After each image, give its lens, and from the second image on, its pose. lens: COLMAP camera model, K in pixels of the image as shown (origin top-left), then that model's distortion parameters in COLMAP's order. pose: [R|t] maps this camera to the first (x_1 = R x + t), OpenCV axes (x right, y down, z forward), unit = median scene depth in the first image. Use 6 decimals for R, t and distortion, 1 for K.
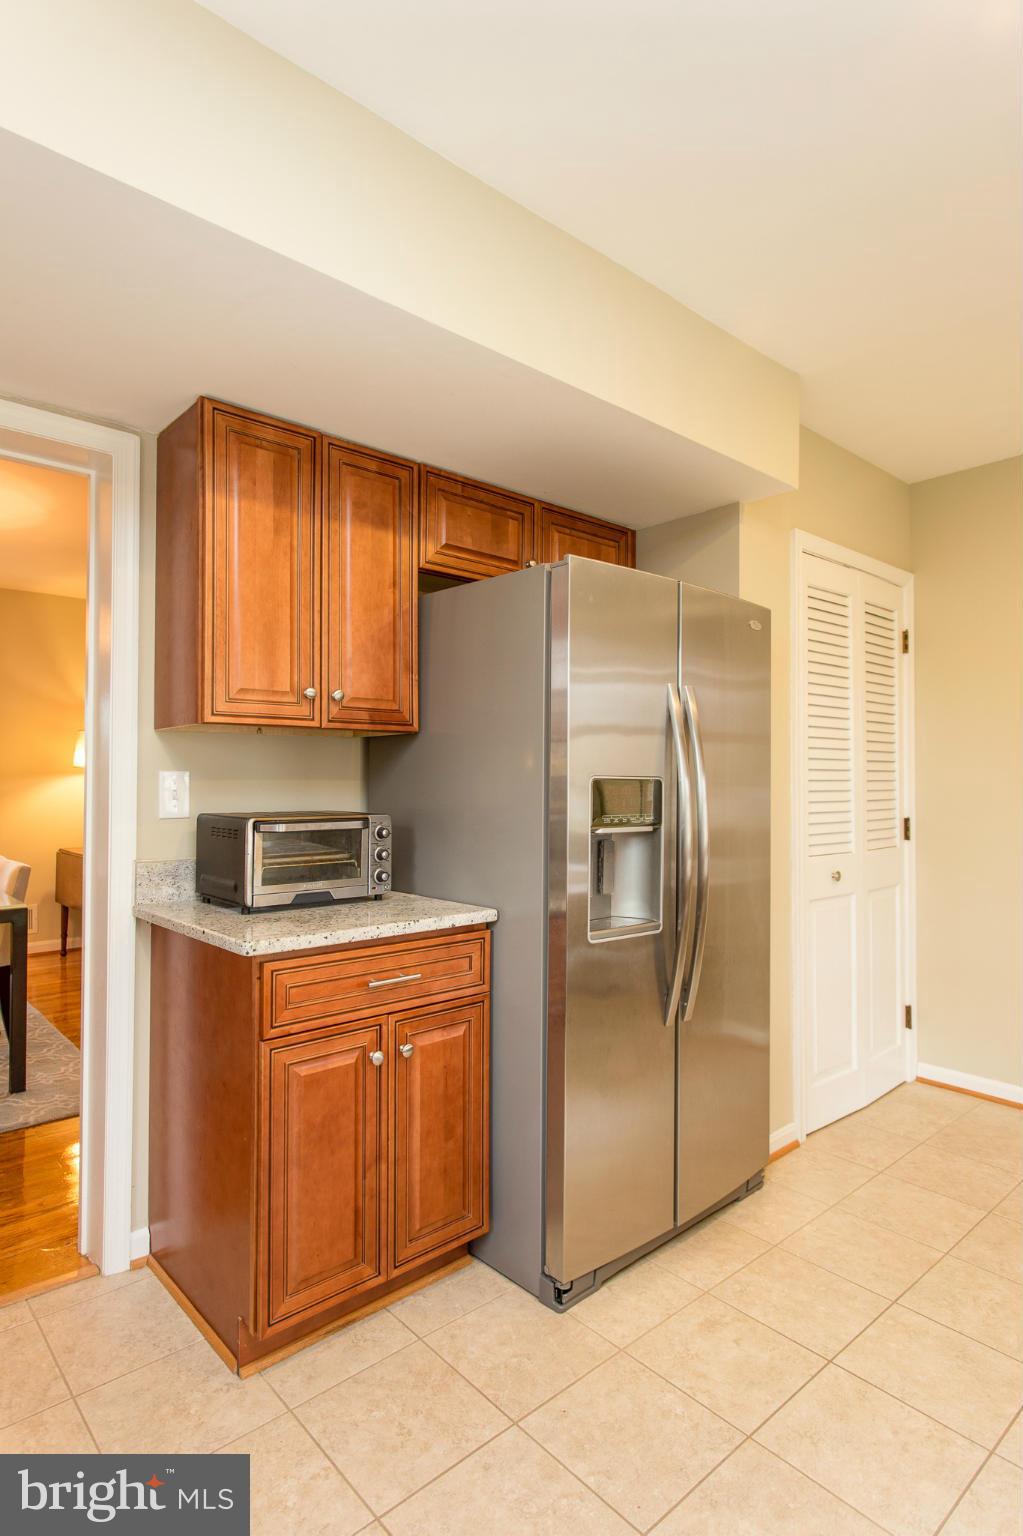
lens RADIAL K [[765.3, 0, 503.5], [0, 765.3, 755.2], [0, 0, 1]] dist [-0.001596, 0.000856]
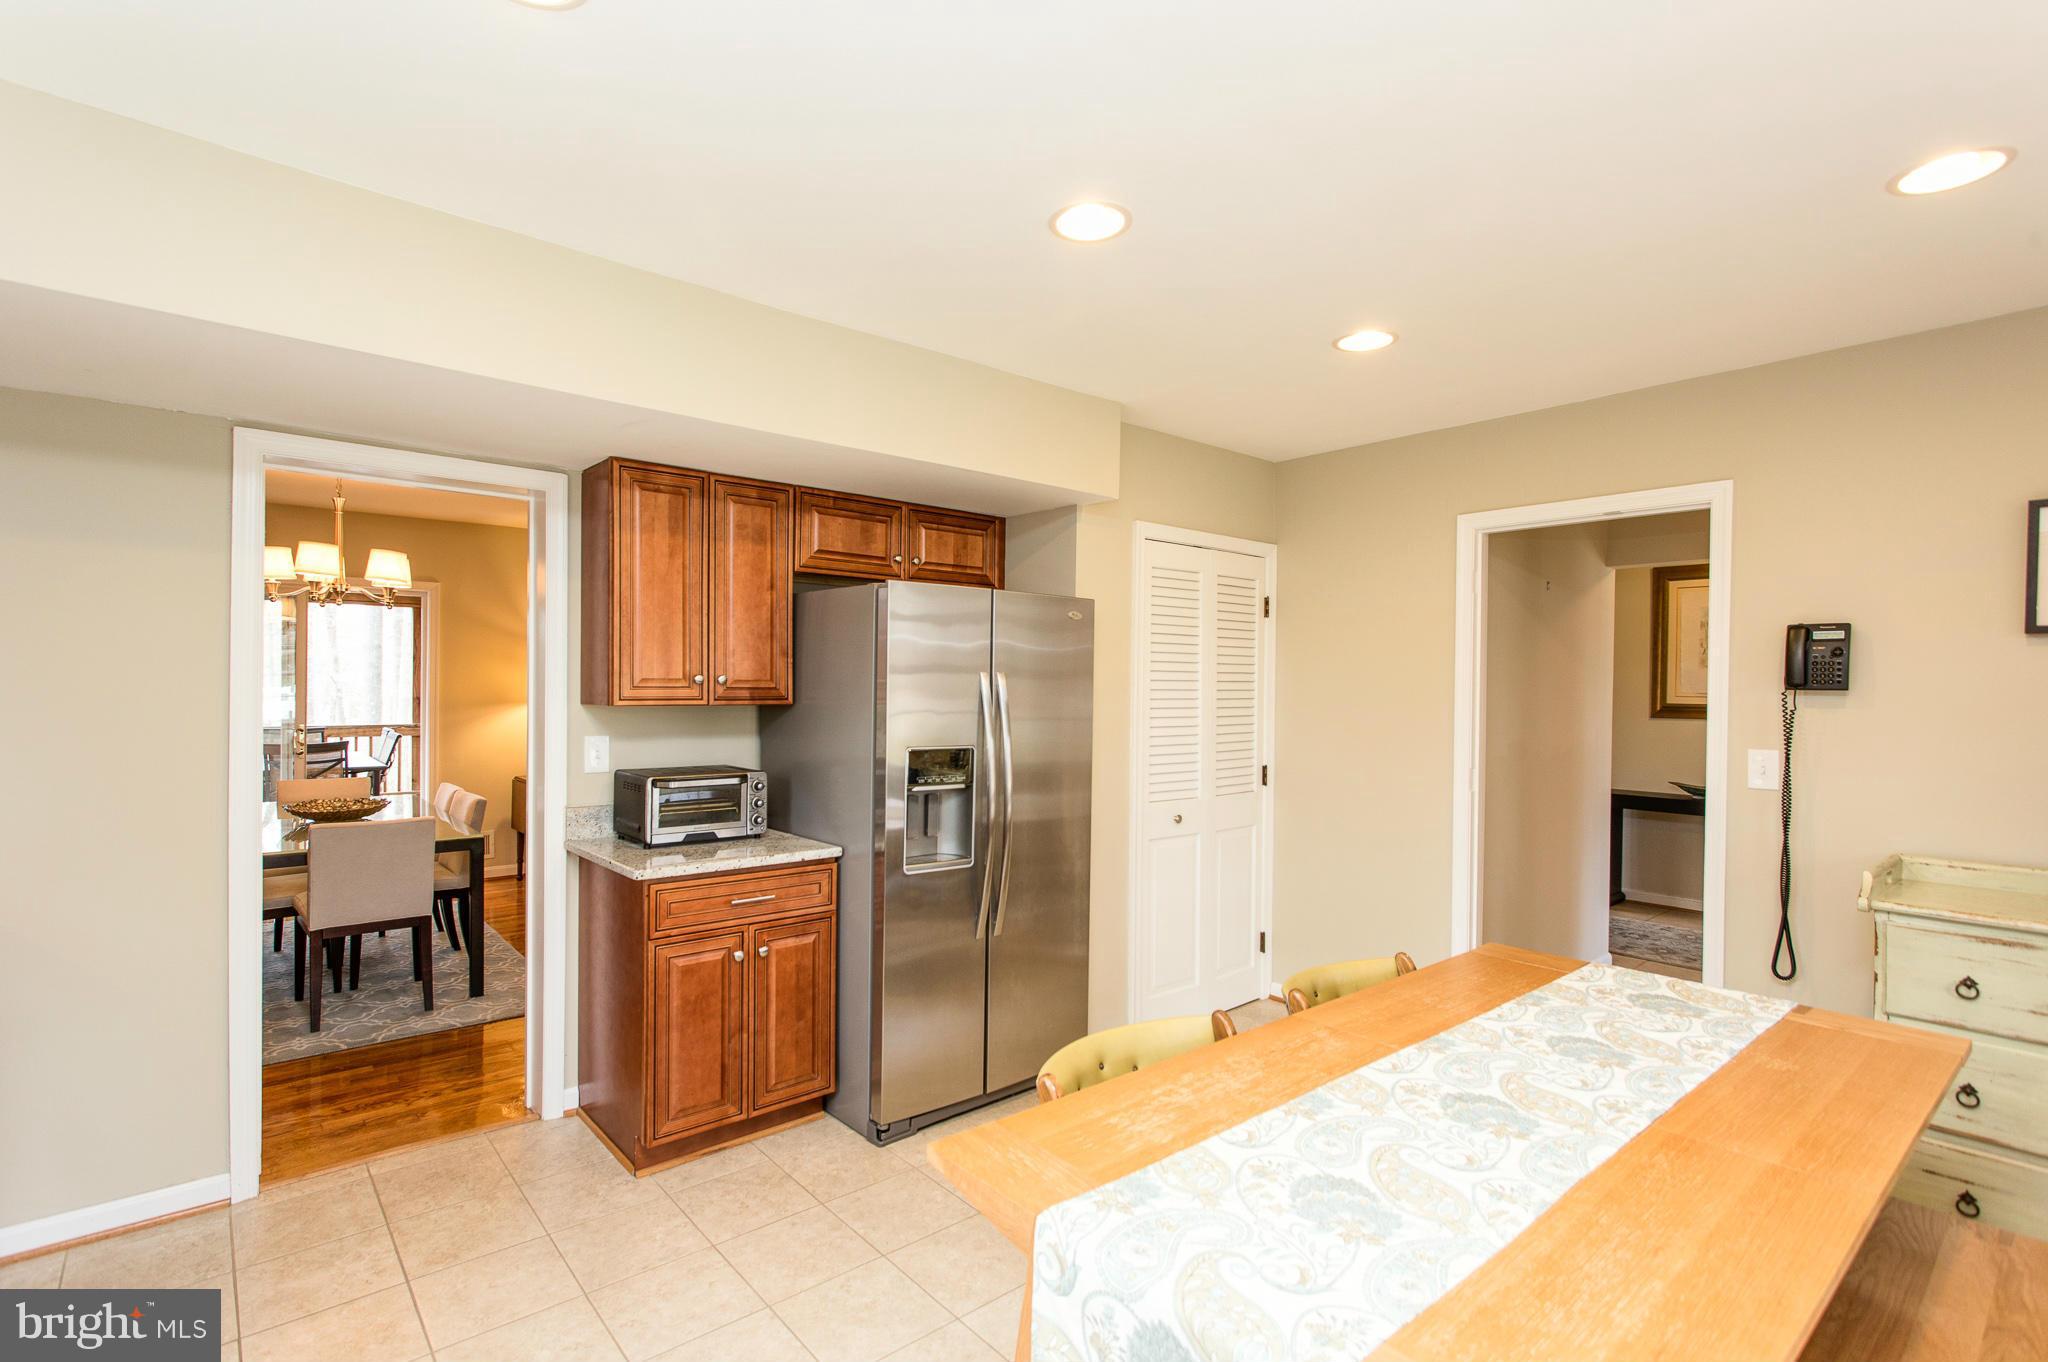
lens RADIAL K [[893.8, 0, 1024.0], [0, 893.8, 681.0], [0, 0, 1]] dist [-0.000884, 0.000249]
pose [[0.999888, 0.008209, -0.012481, 0.315860], [-0.007842, 0.999542, 0.029217, -0.126619], [0.012715, -0.029116, 0.999495, -0.502264]]
